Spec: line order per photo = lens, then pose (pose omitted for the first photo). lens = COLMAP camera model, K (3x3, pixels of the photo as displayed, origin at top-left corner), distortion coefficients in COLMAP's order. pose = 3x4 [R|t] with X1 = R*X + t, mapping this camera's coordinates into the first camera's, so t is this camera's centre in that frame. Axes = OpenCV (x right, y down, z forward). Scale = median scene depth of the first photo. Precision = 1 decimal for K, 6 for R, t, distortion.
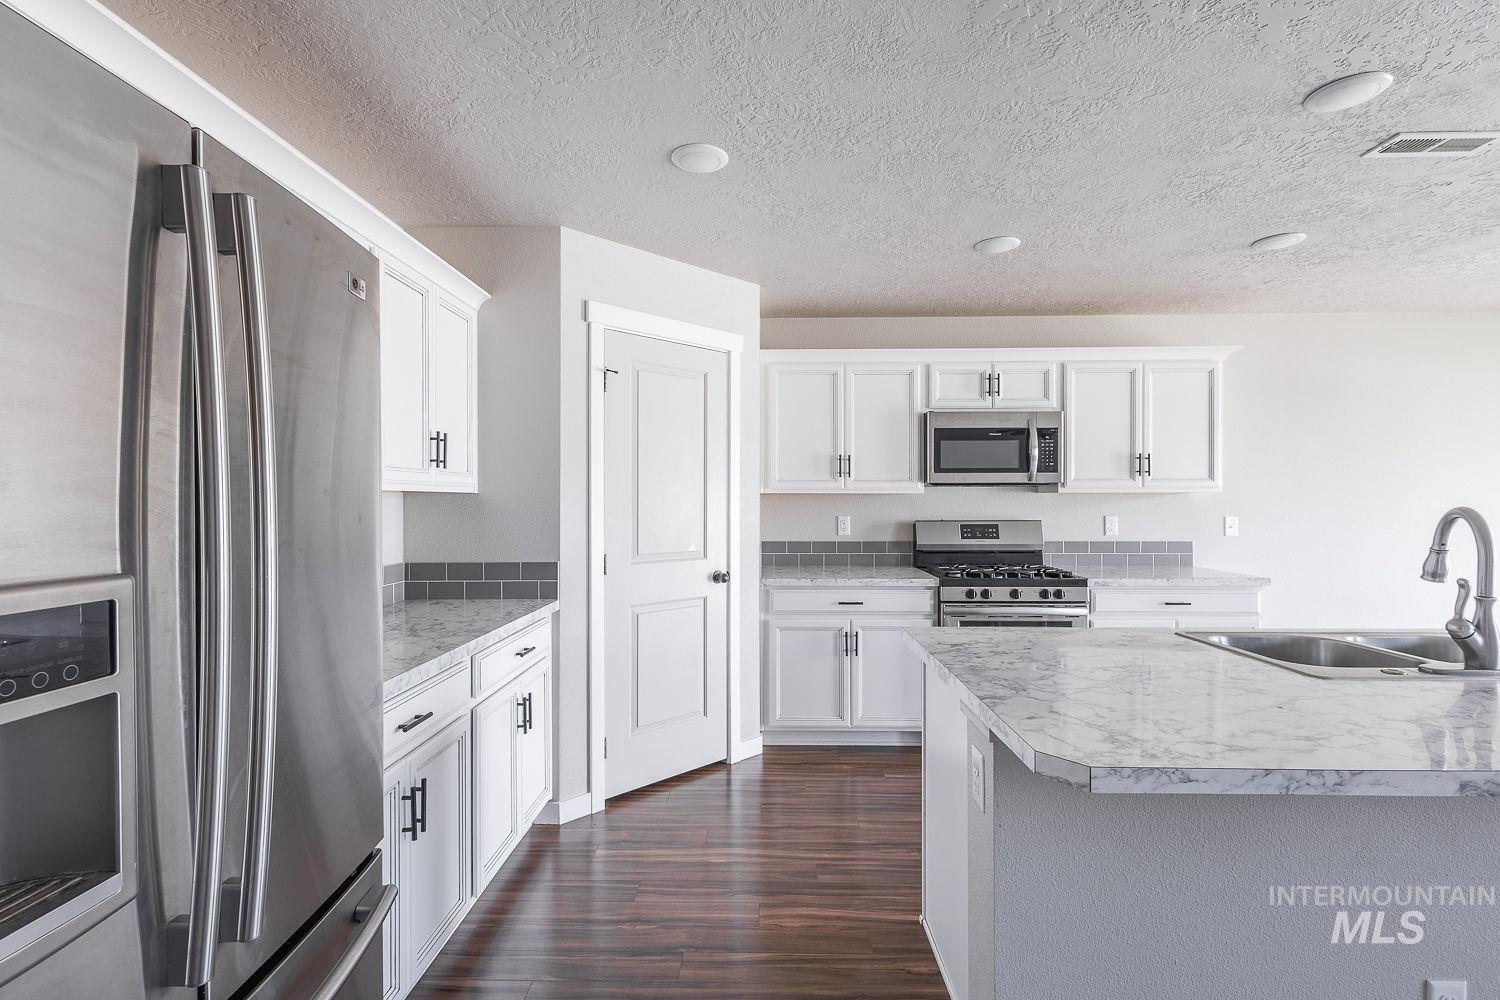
lens RADIAL K [[695.0, 0, 750.5], [0, 695.0, 501.9], [0, 0, 1]] dist [0.011489, -0.002467]
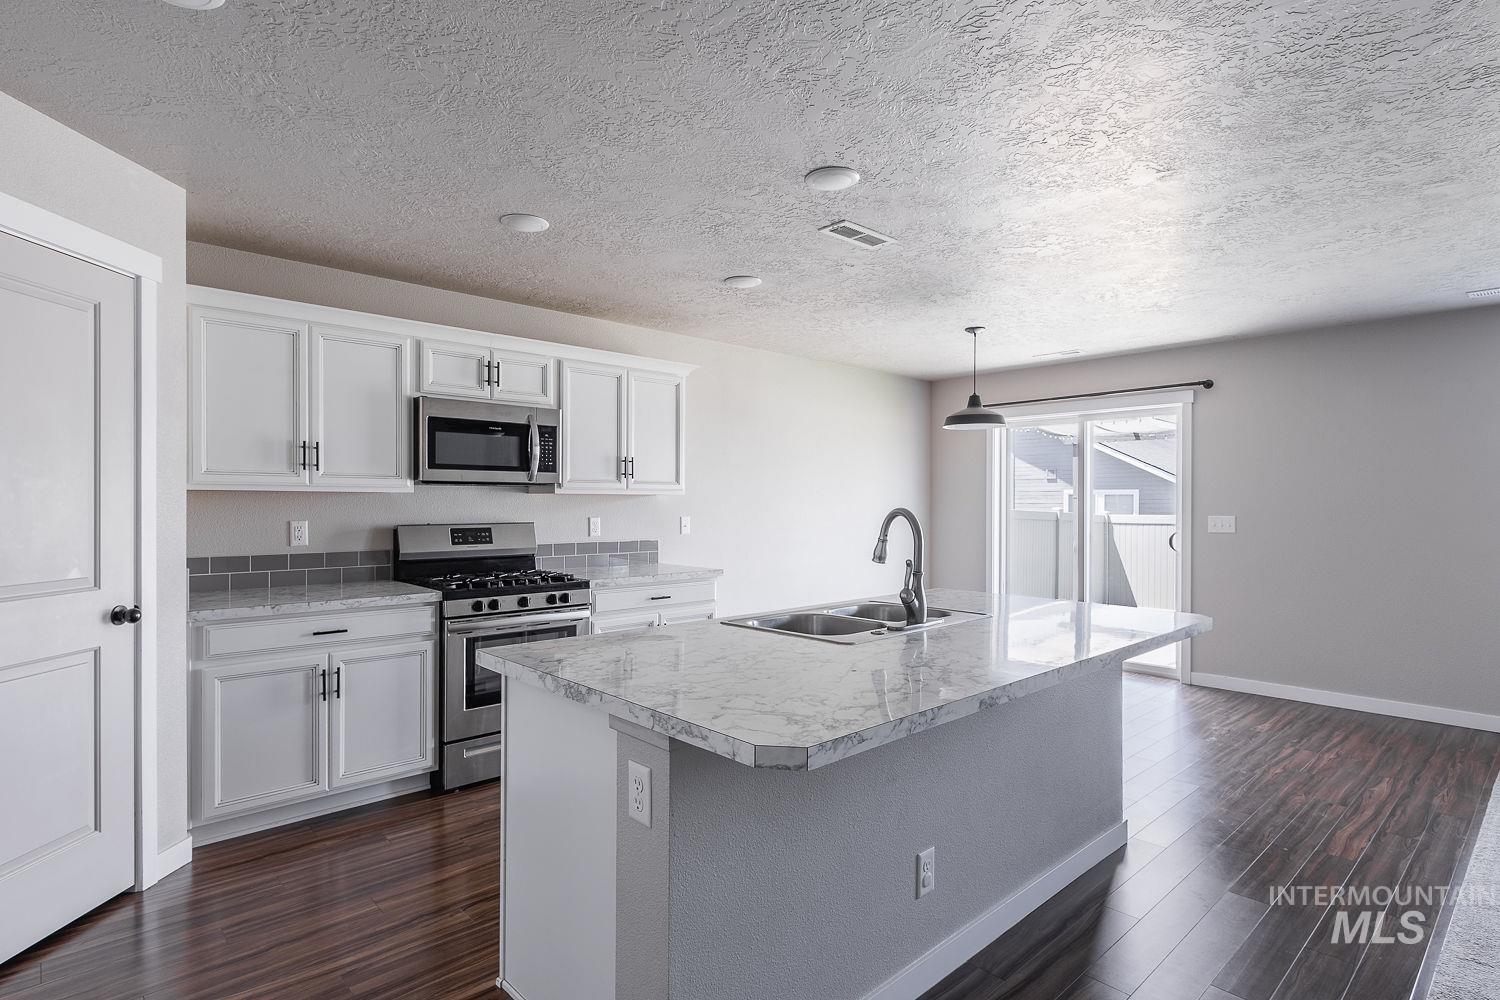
lens RADIAL K [[768.2, 0, 733.3], [0, 768.2, 507.5], [0, 0, 1]] dist [0.006122, 0.000812]
pose [[0.723754, -0.001358, 0.690057, -0.124785], [-0.002692, 0.999985, 0.004792, 0.000410], [-0.690053, -0.005326, 0.723740, 0.064402]]
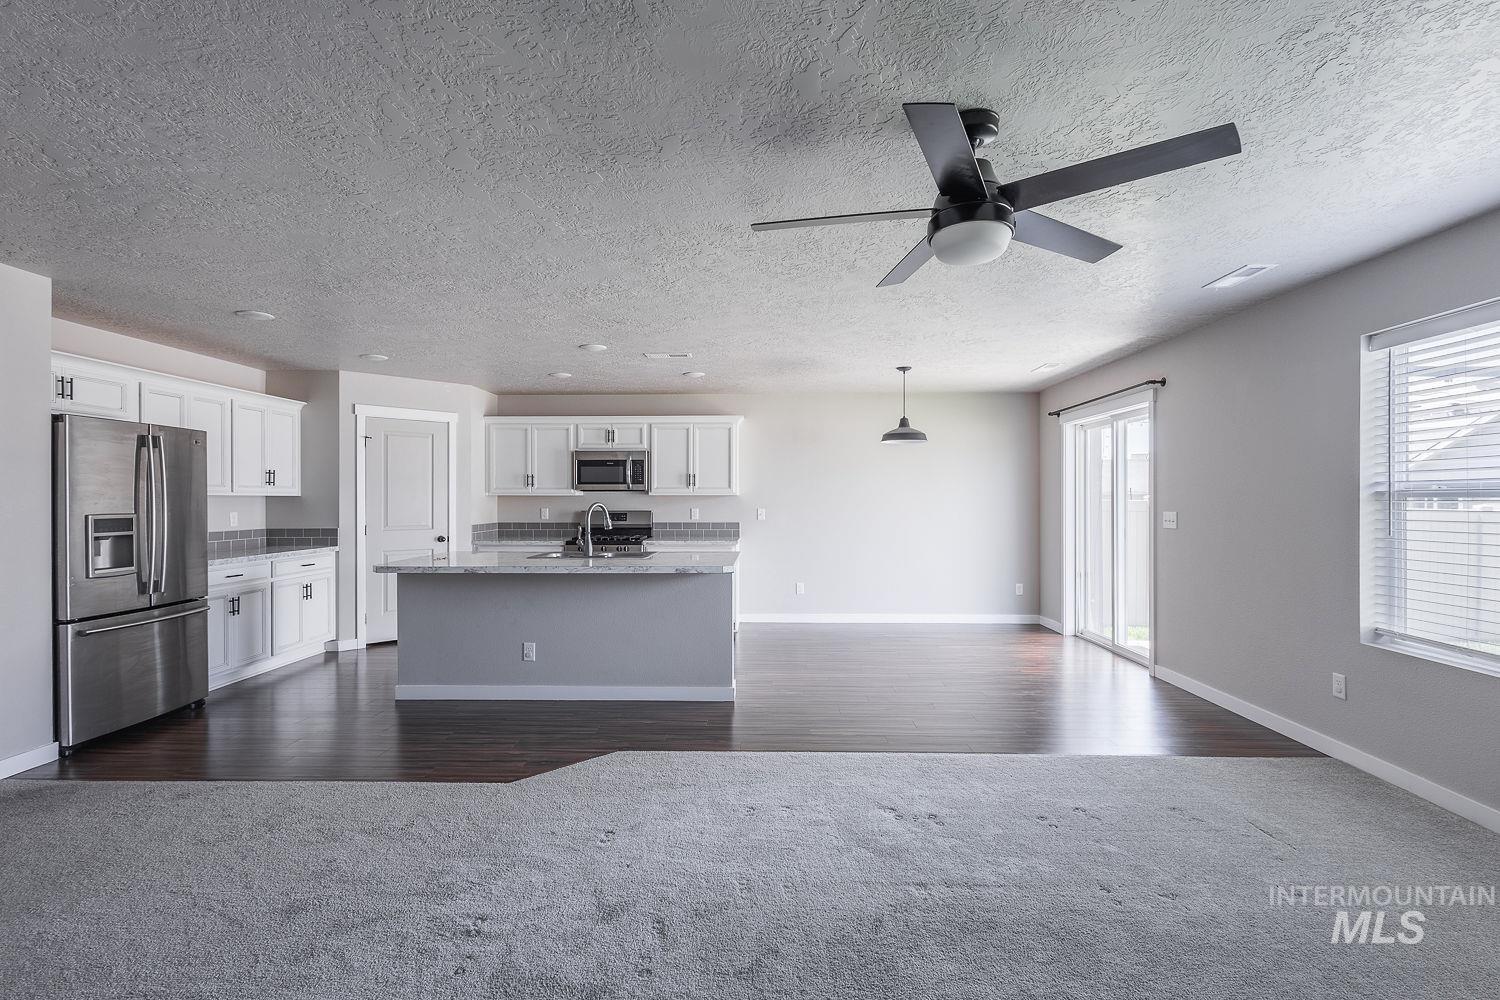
lens RADIAL K [[695.0, 0, 750.3], [0, 695.0, 499.5], [0, 0, 1]] dist [0.011489, -0.002467]
pose [[0.999943, 0.001197, -0.010643, 0.796168], [-0.001201, 0.999999, -0.000430, -0.001676], [0.010643, 0.000443, 0.999943, -0.885010]]
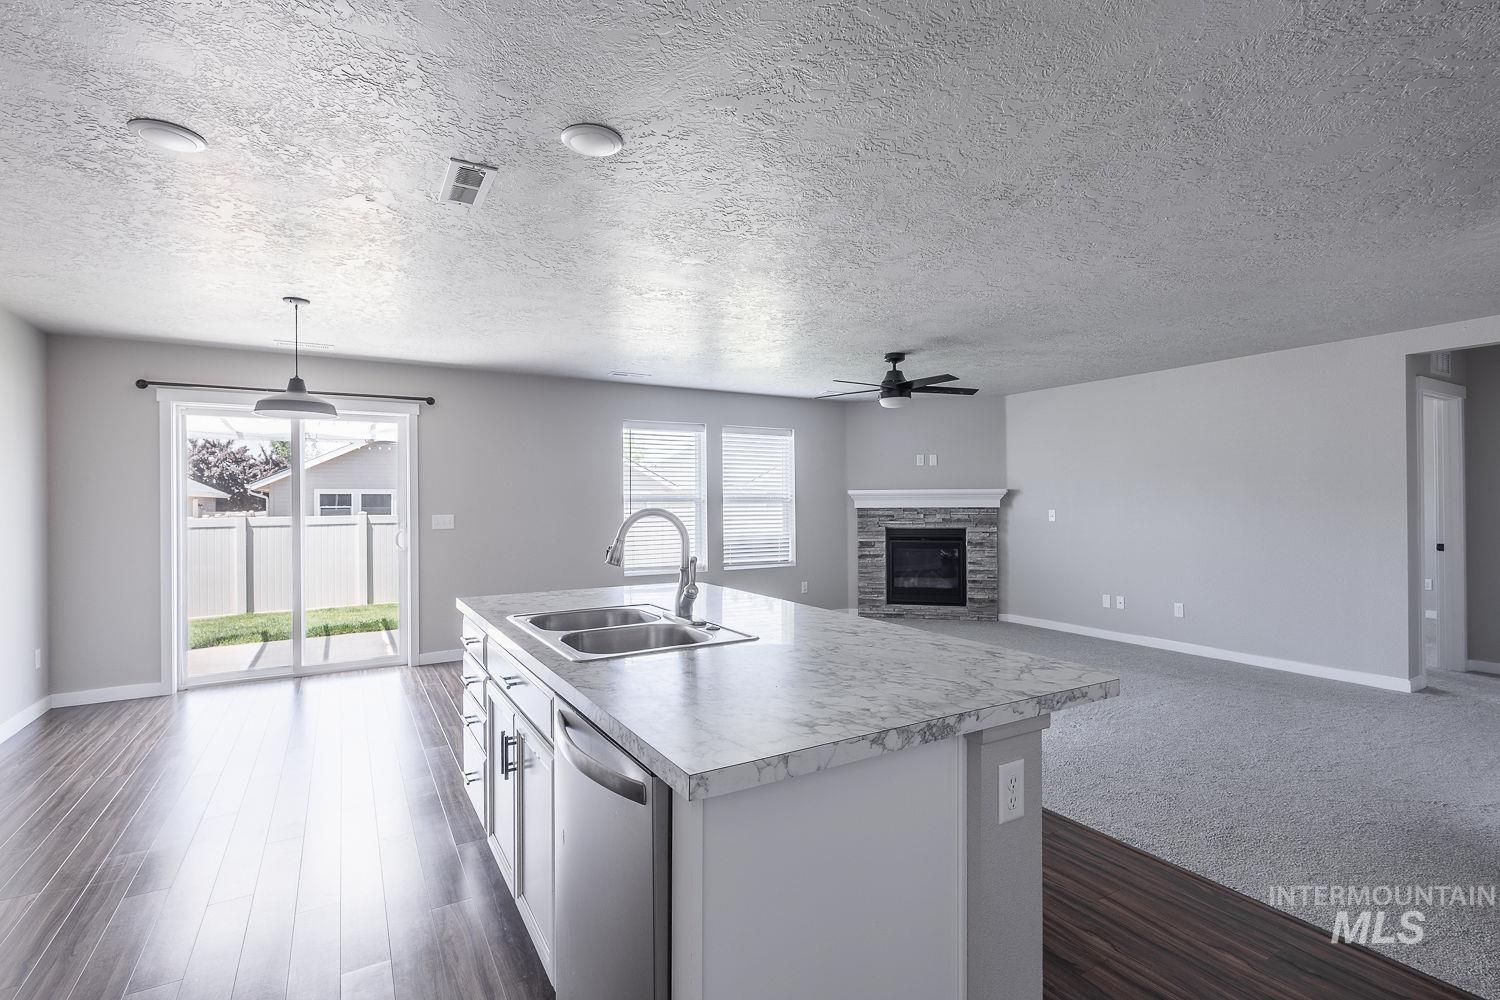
lens RADIAL K [[695.0, 0, 716.7], [0, 695.0, 507.2], [0, 0, 1]] dist [0.011489, -0.002467]
pose [[-0.524596, -0.000140, 0.851351, -0.102602], [0.007587, 0.999960, 0.004839, 0.002738], [-0.851318, 0.008998, -0.524573, 1.012793]]
